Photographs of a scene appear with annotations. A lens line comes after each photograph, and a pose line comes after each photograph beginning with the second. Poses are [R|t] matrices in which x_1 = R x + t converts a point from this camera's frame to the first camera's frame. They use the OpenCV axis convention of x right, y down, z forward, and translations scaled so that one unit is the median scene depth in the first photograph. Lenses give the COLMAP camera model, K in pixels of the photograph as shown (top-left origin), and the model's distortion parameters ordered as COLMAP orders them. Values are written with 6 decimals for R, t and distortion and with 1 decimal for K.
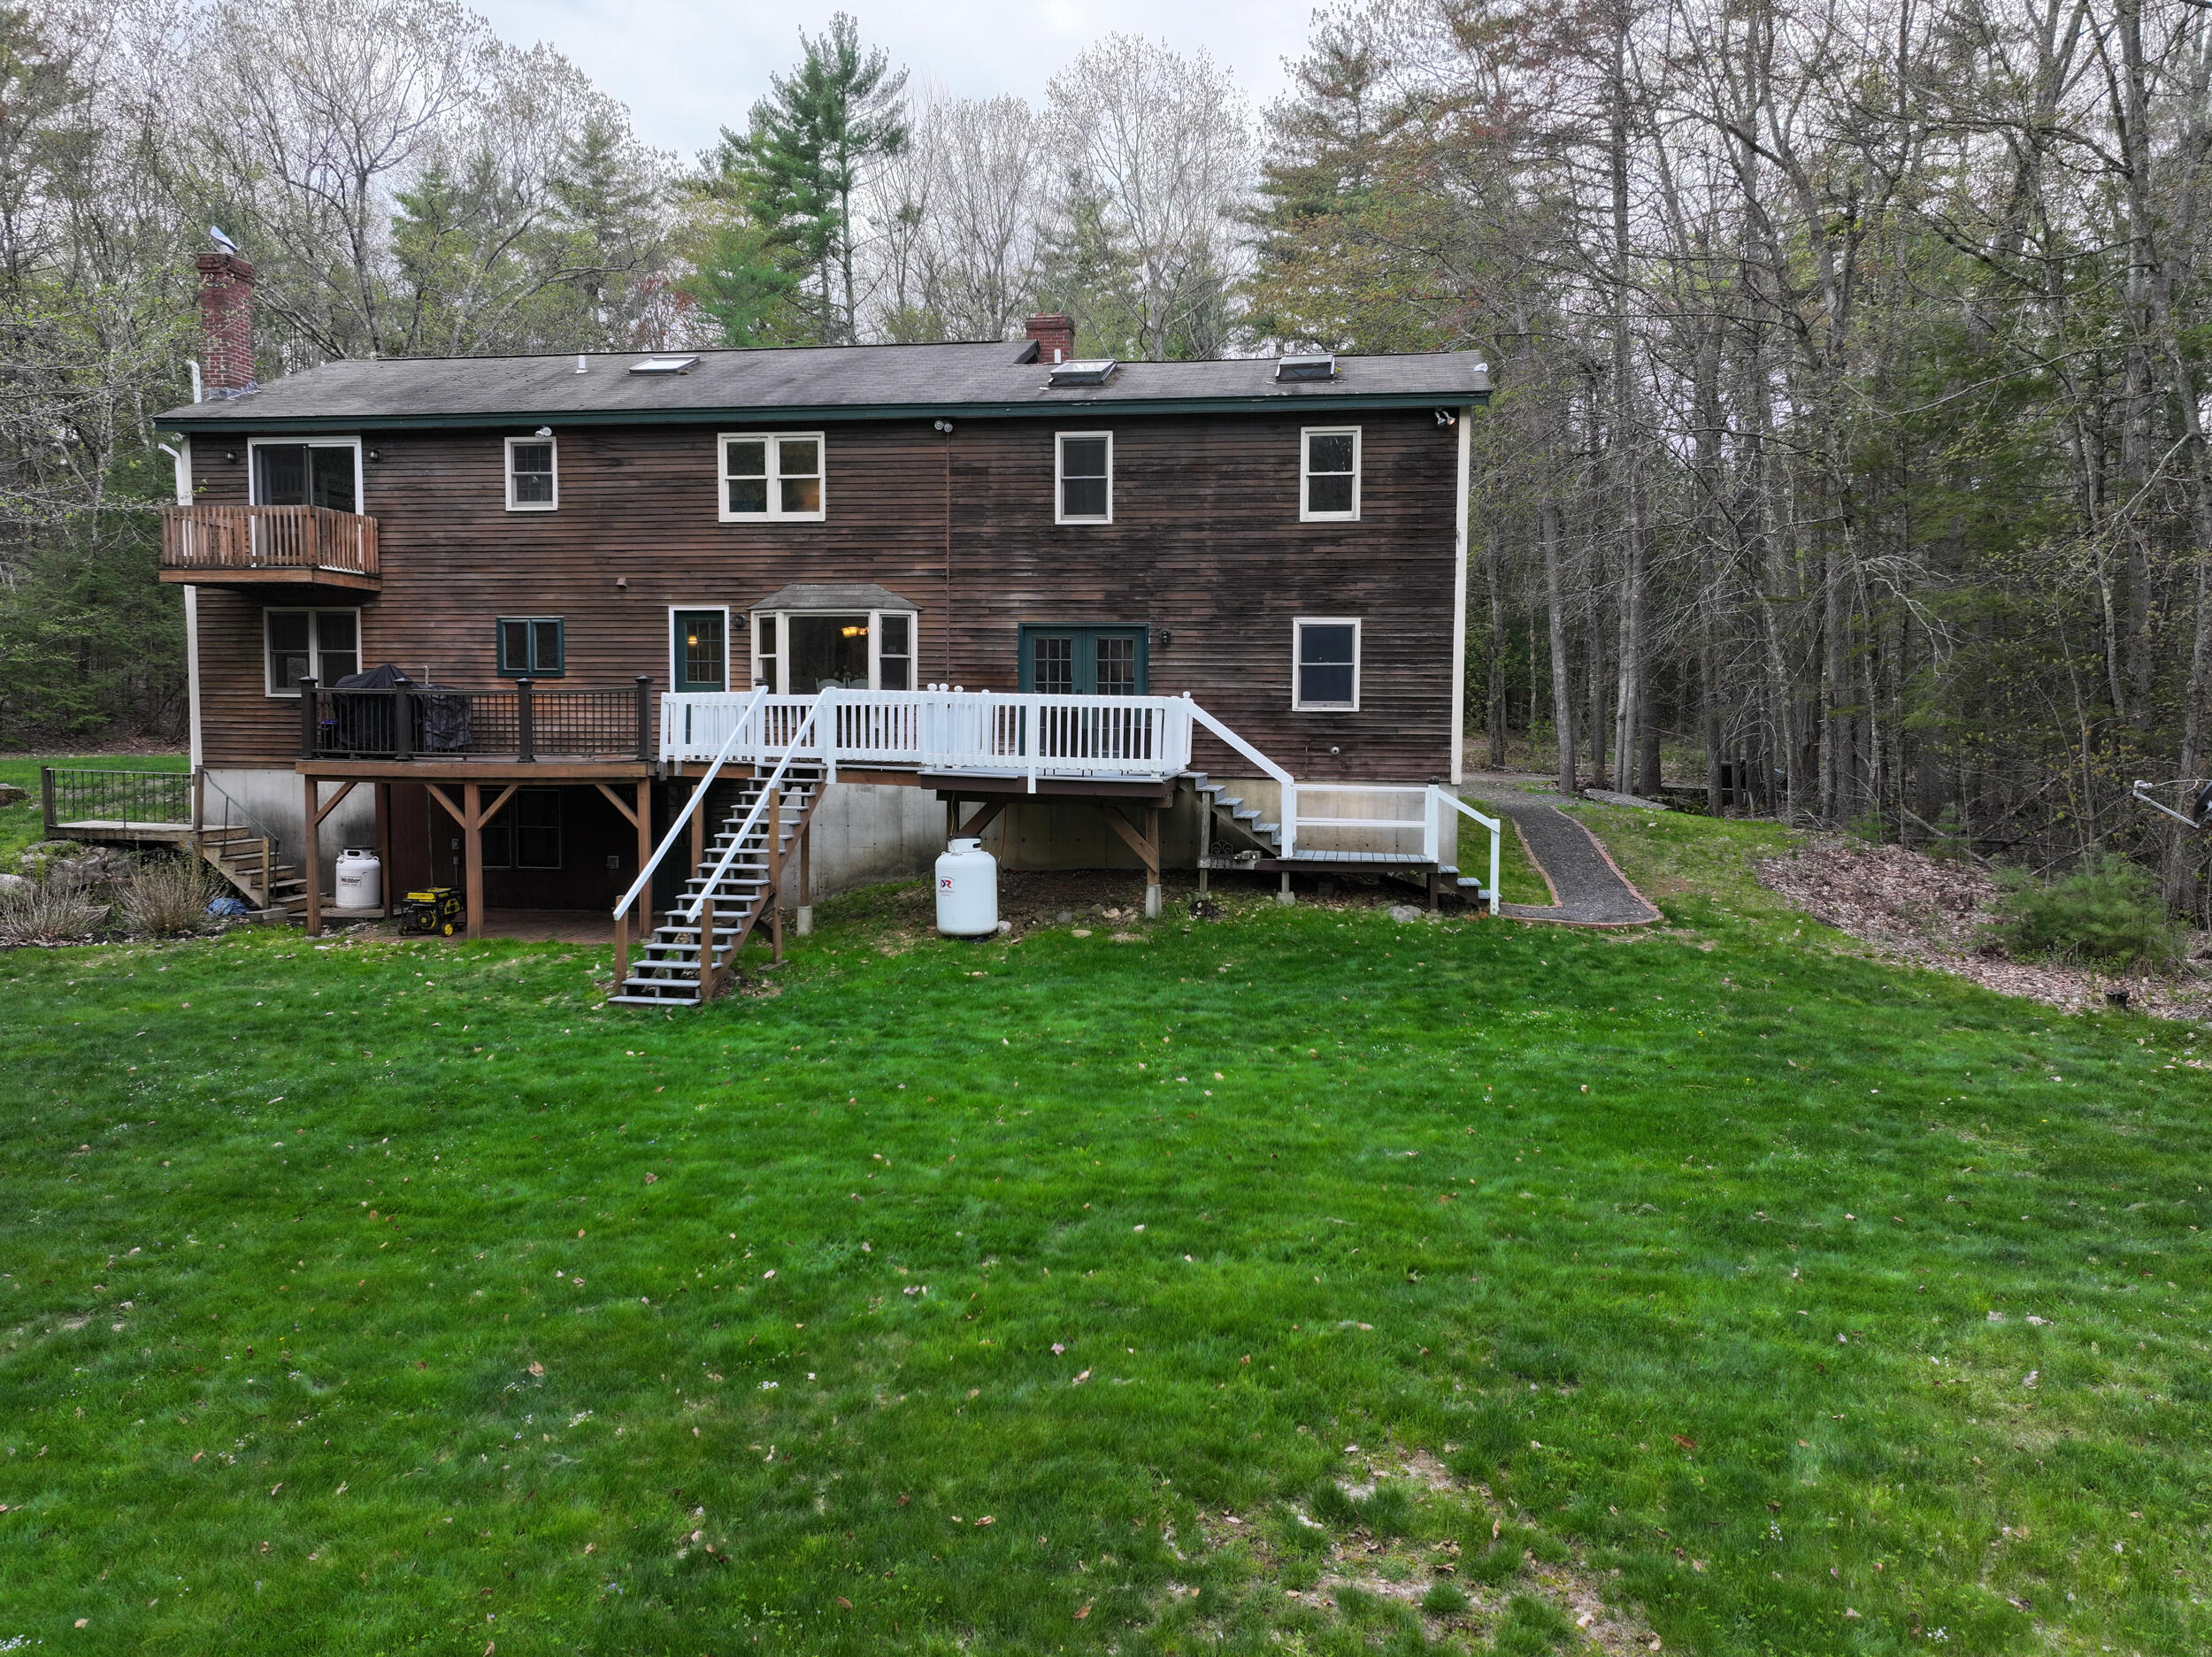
lens RADIAL K [[1552.3, 0, 1118.7], [0, 1552.3, 826.4], [0, 0, 1]] dist [0.003754, -0.000669]
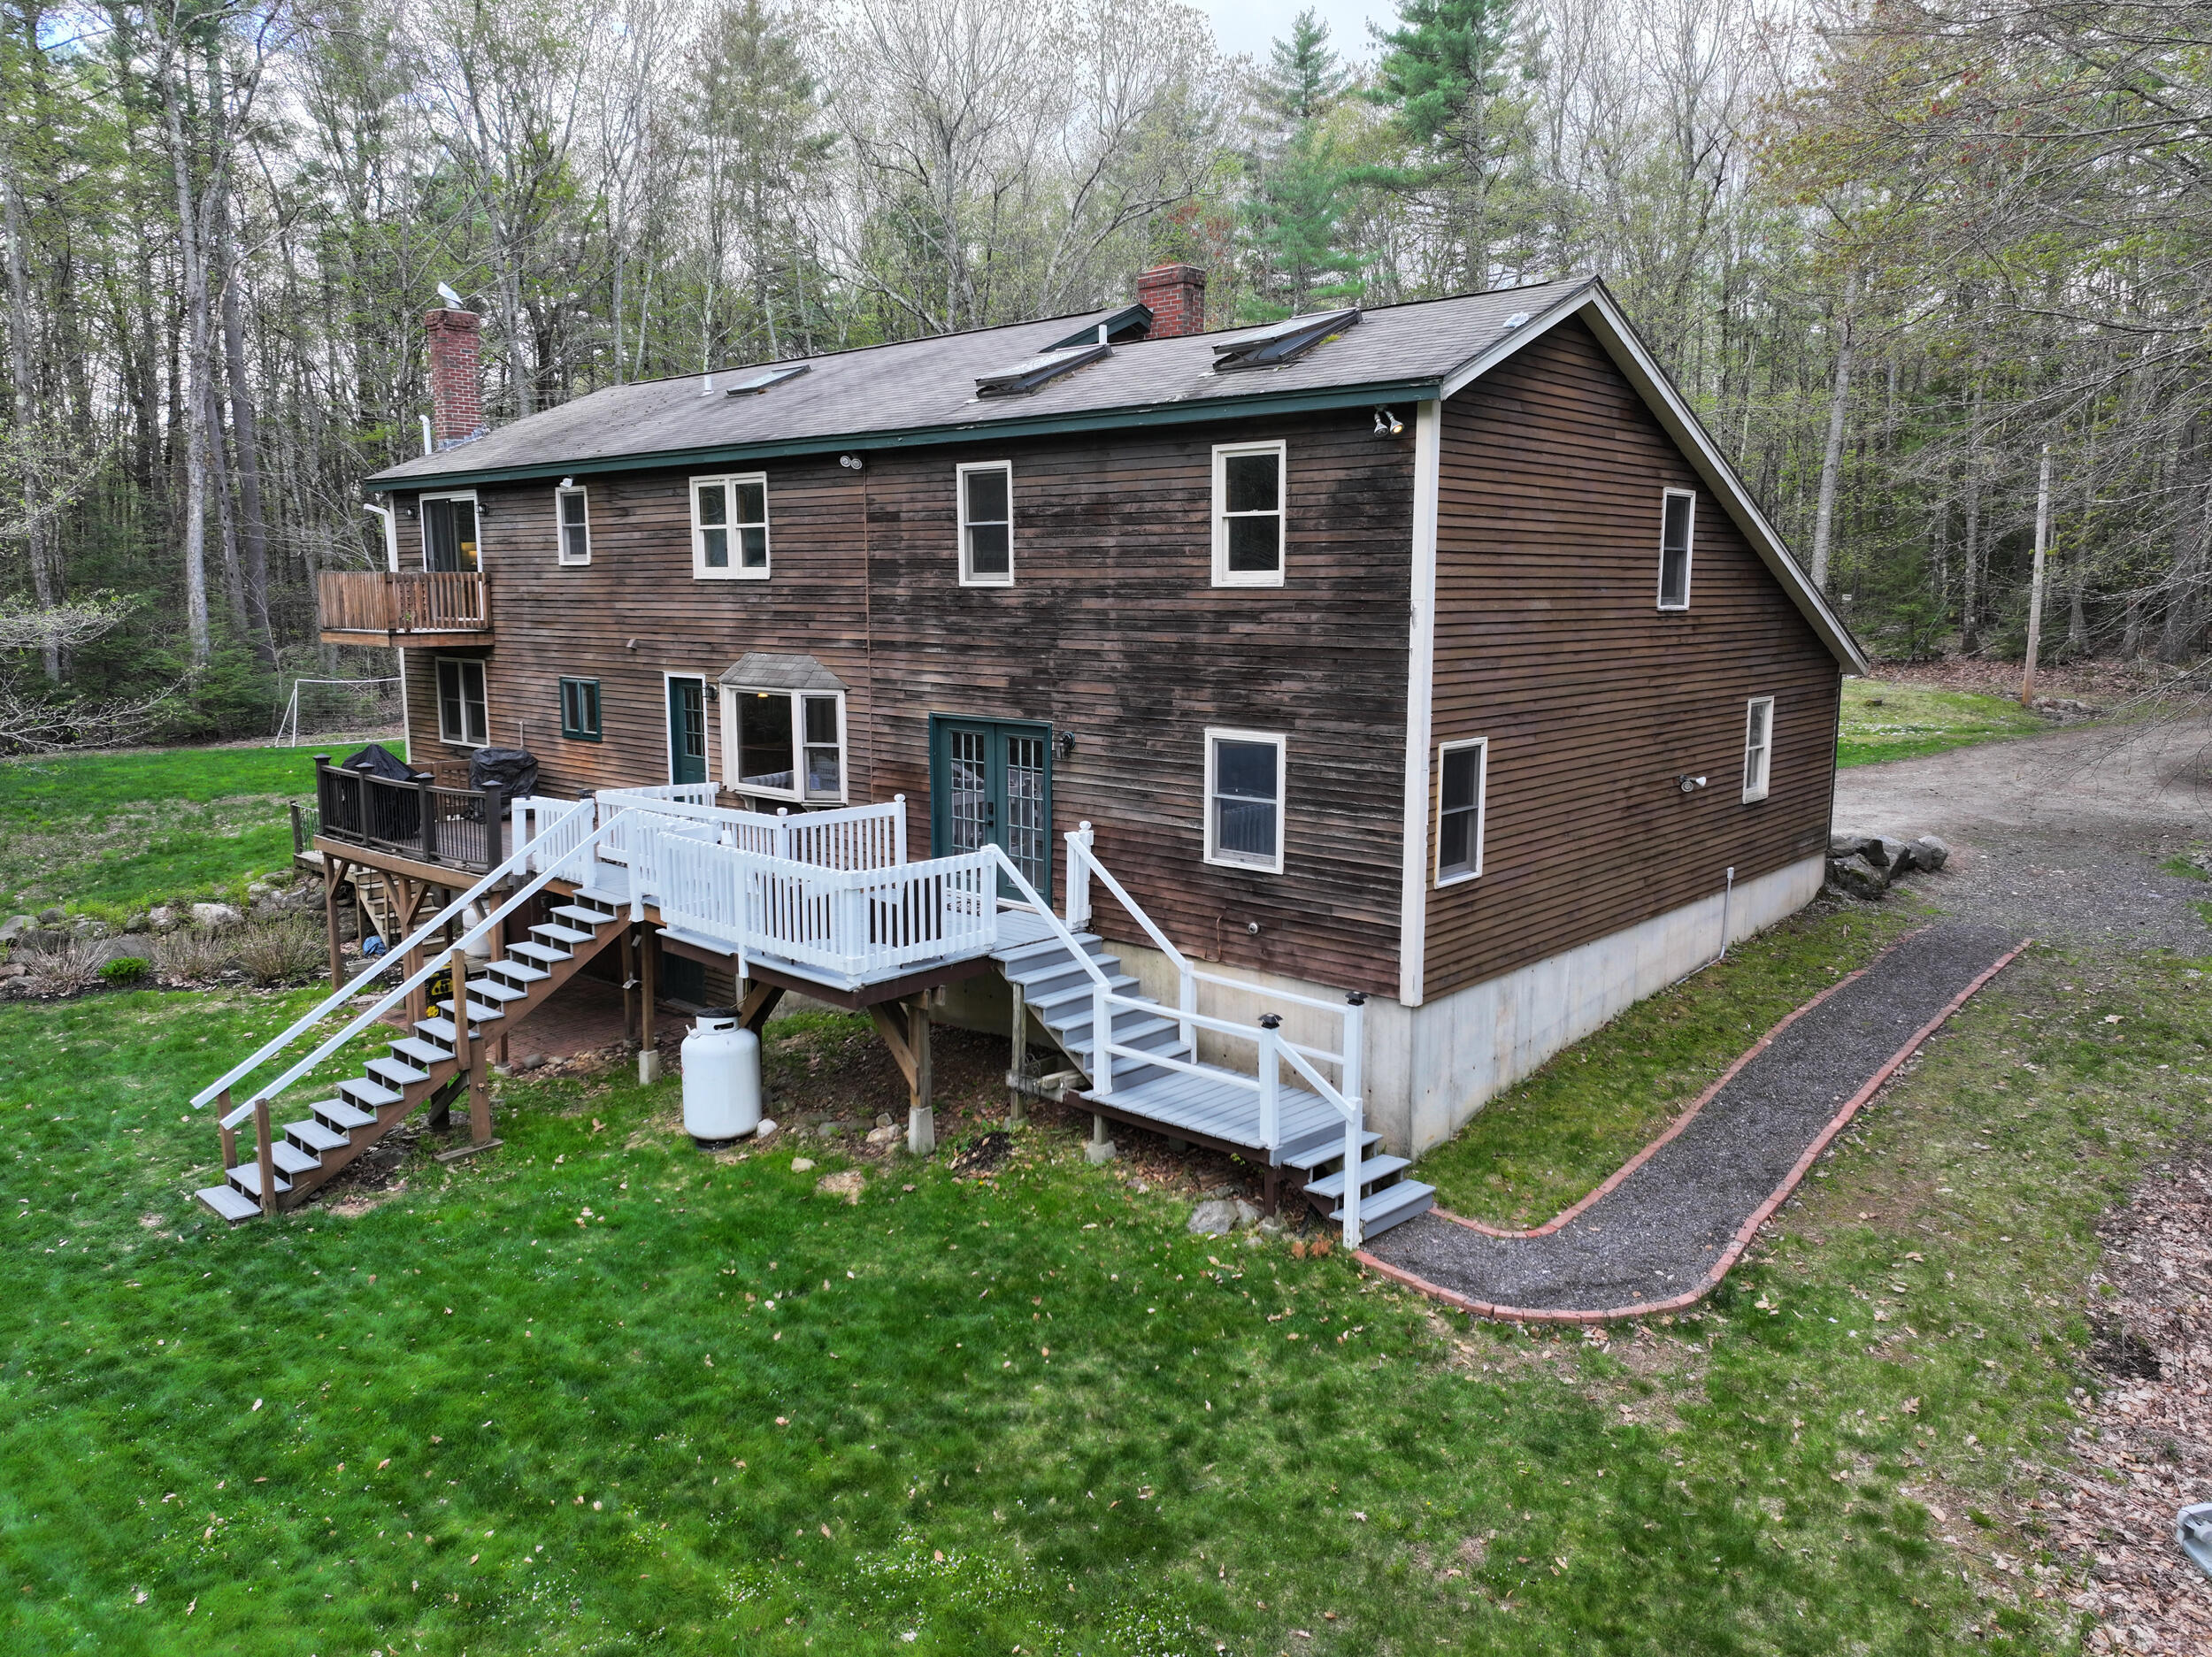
lens RADIAL K [[1549.5, 0, 1106.0], [0, 1549.5, 828.5], [0, 0, 1]] dist [-0.002643, 0.019436]
pose [[0.839999, 0.076587, -0.537155, 0.453010], [-0.033026, 0.995369, 0.090273, -0.153333], [0.541582, -0.058089, 0.838639, 0.412844]]
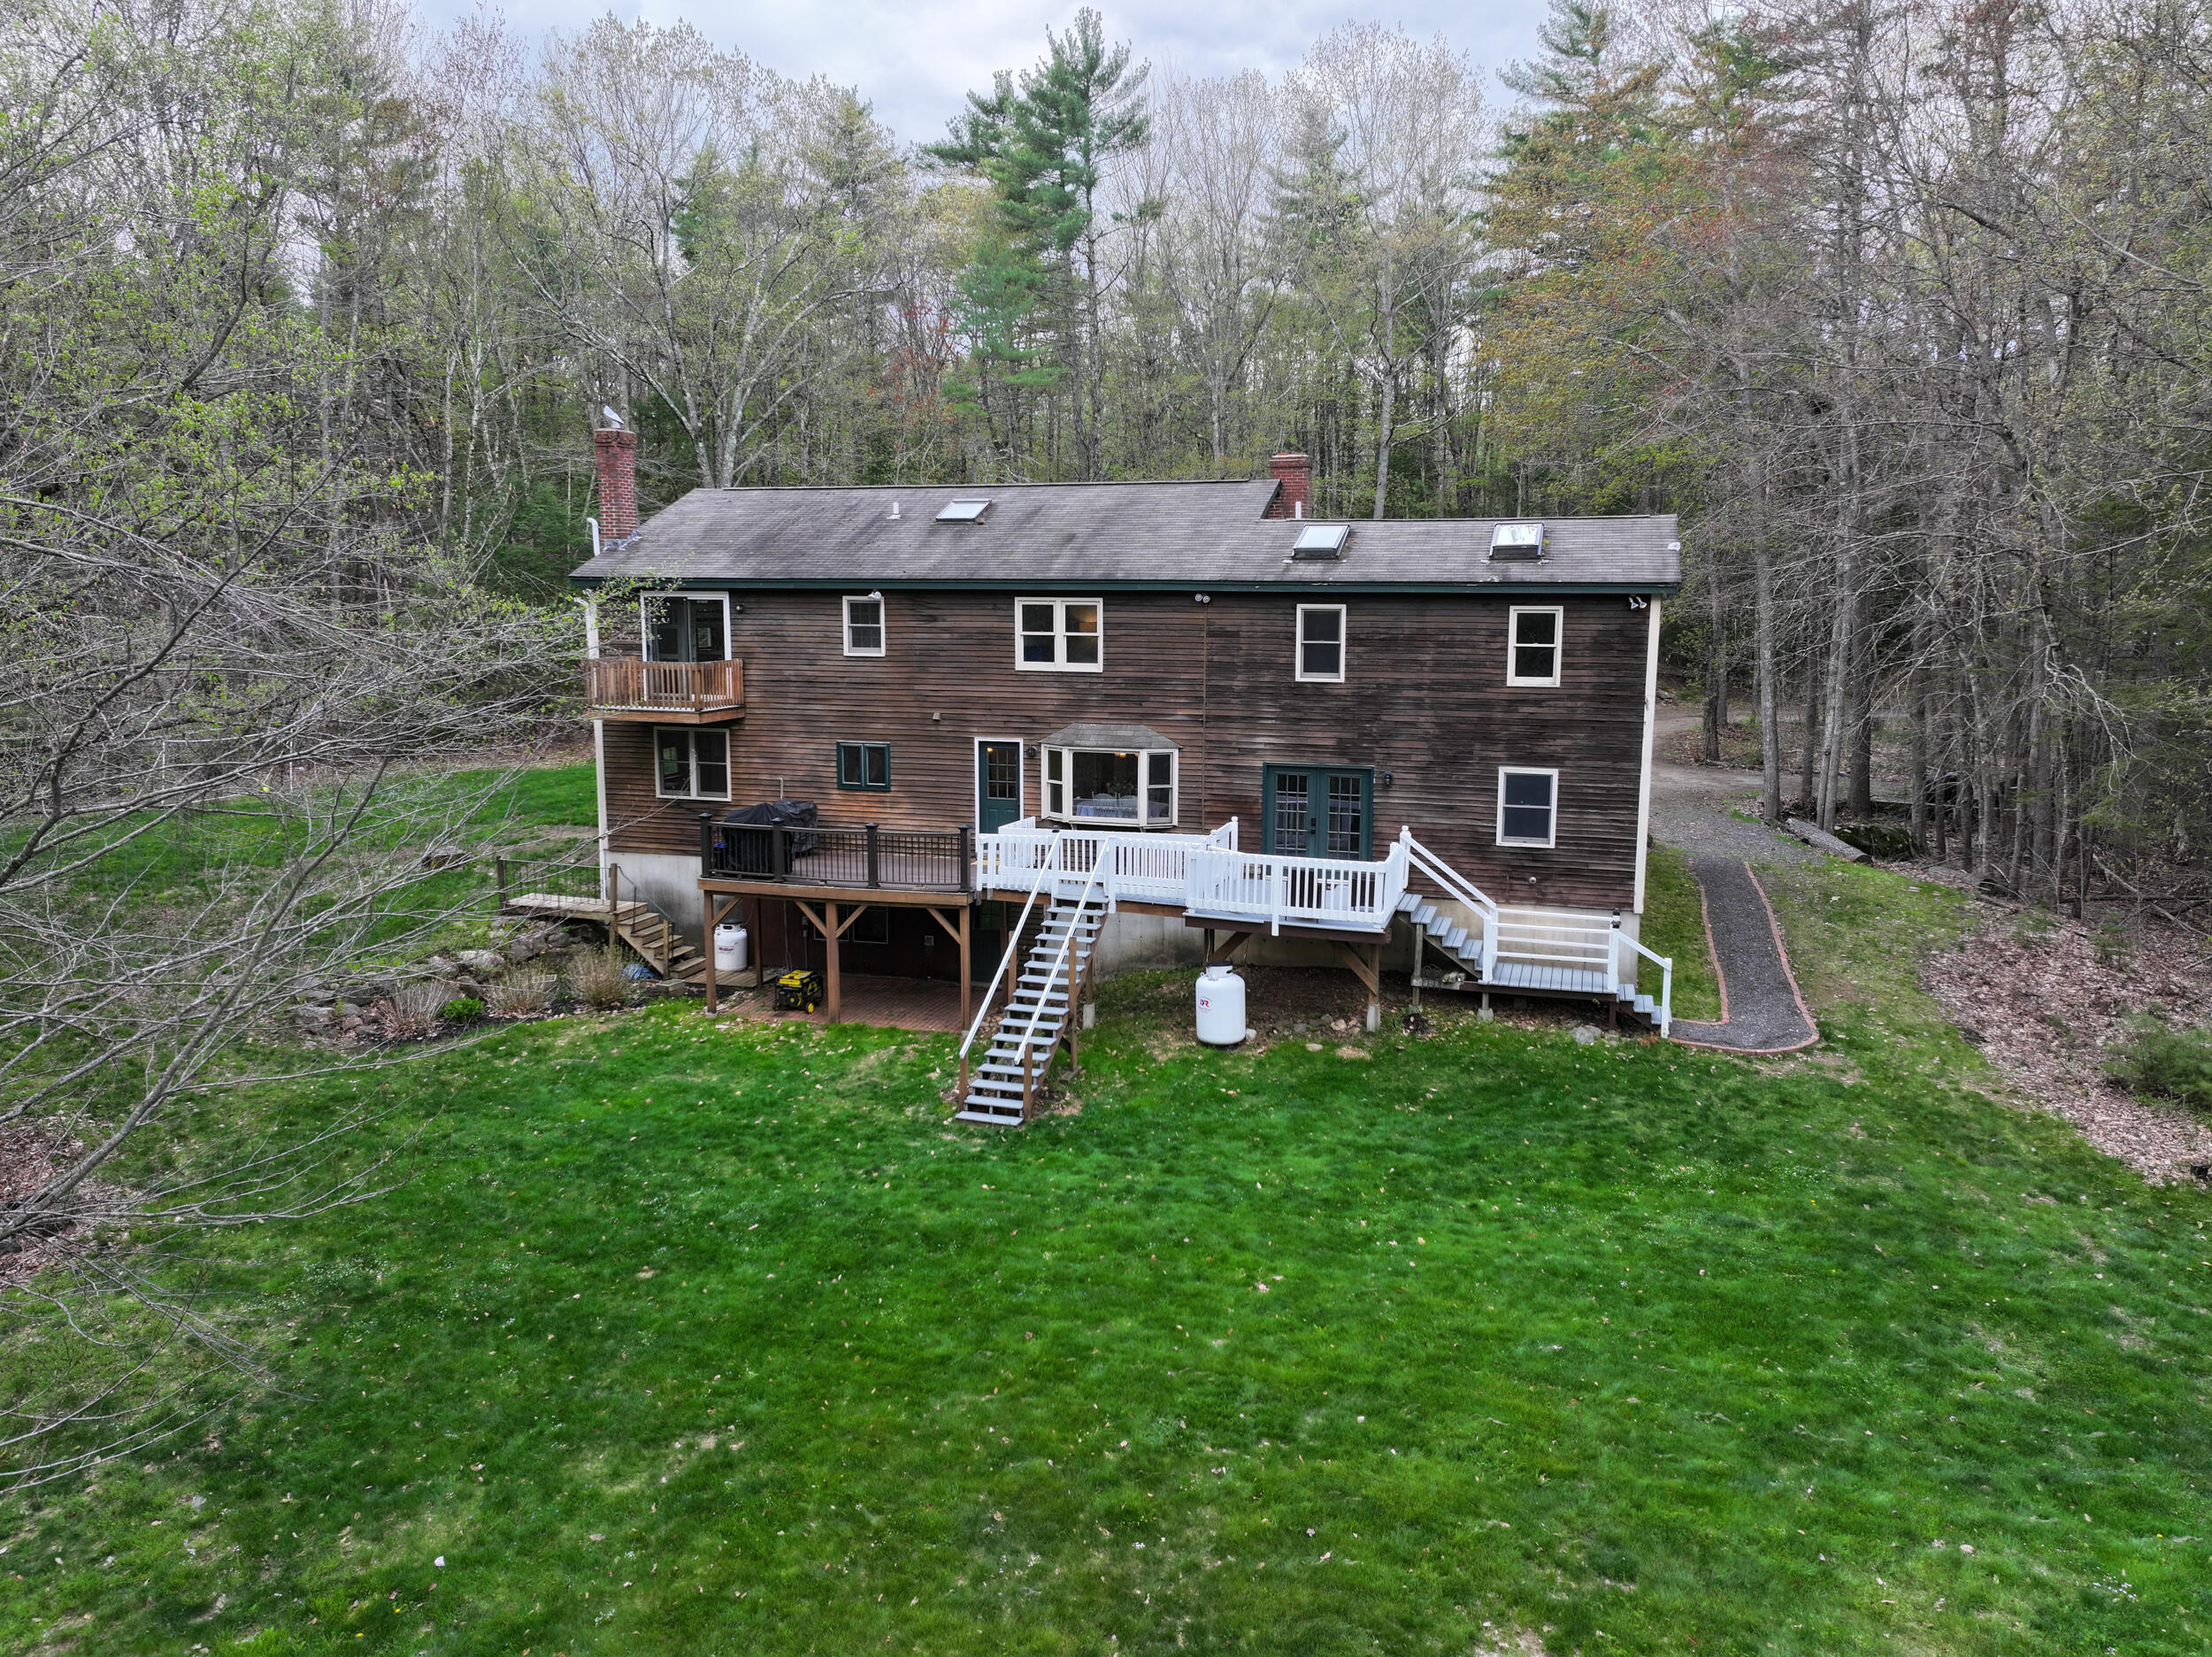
lens RADIAL K [[1549.5, 0, 1115.1], [0, 1549.5, 825.2], [0, 0, 1]] dist [-0.001647, 0.008219]
pose [[0.989785, 0.017123, -0.141533, -0.008426], [-0.005782, 0.996765, 0.080159, -0.186277], [0.142447, -0.078521, 0.986683, -0.203402]]
